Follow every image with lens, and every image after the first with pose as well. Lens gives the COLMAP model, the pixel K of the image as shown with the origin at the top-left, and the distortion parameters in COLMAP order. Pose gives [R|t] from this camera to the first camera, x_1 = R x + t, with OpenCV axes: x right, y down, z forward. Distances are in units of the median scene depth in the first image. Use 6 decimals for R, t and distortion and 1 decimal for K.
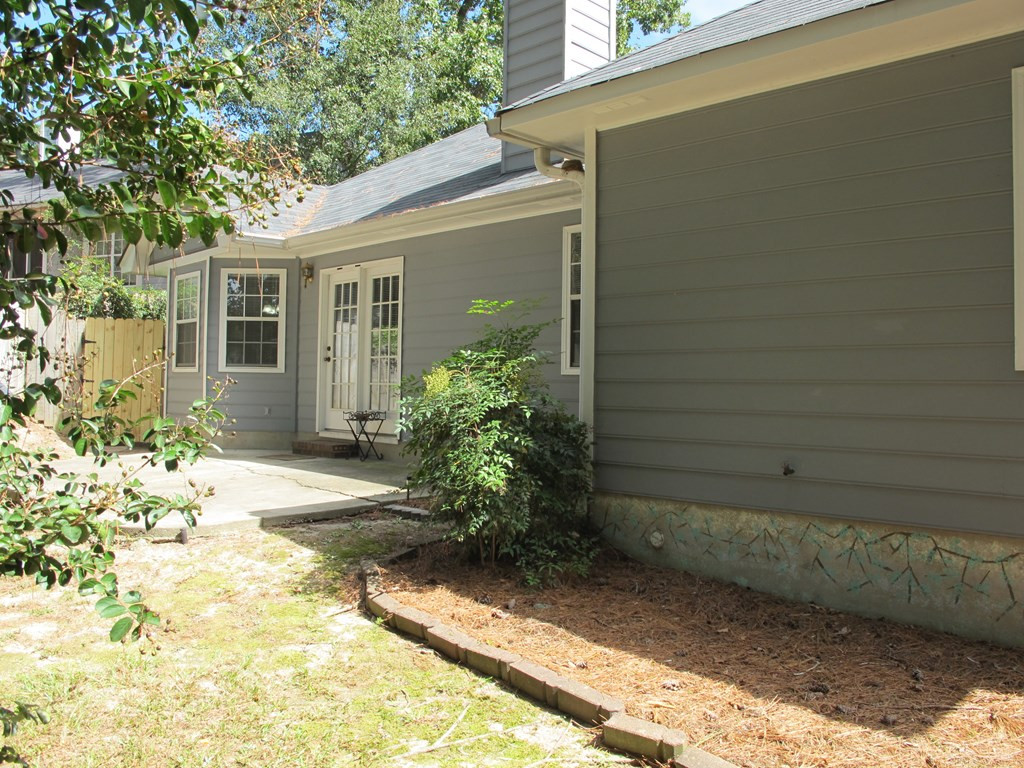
lens RADIAL K [[856.1, 0, 512.0], [0, 856.1, 382.5], [0, 0, 1]] dist [-0.148098, 0.101582]
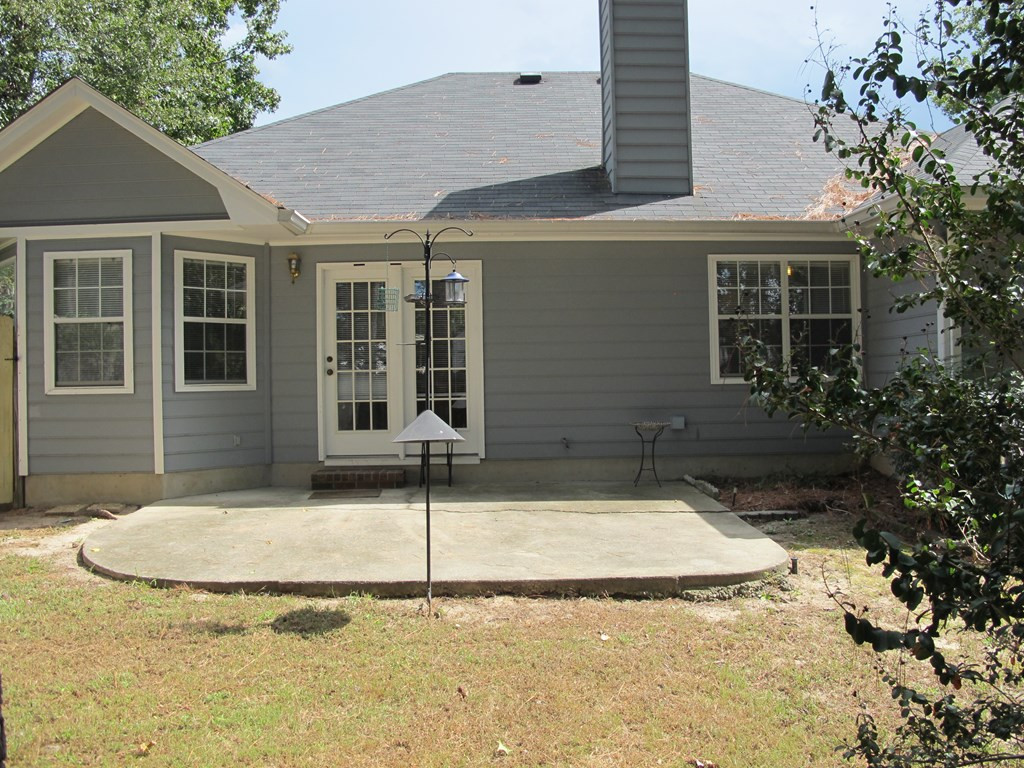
lens RADIAL K [[856.1, 0, 512.2], [0, 856.1, 383.8], [0, 0, 1]] dist [-0.148098, 0.101582]
pose [[0.690653, -0.032932, 0.722436, -0.669699], [0.022141, 0.999457, 0.024392, -0.031067], [-0.722847, -0.000851, 0.691007, 0.288281]]
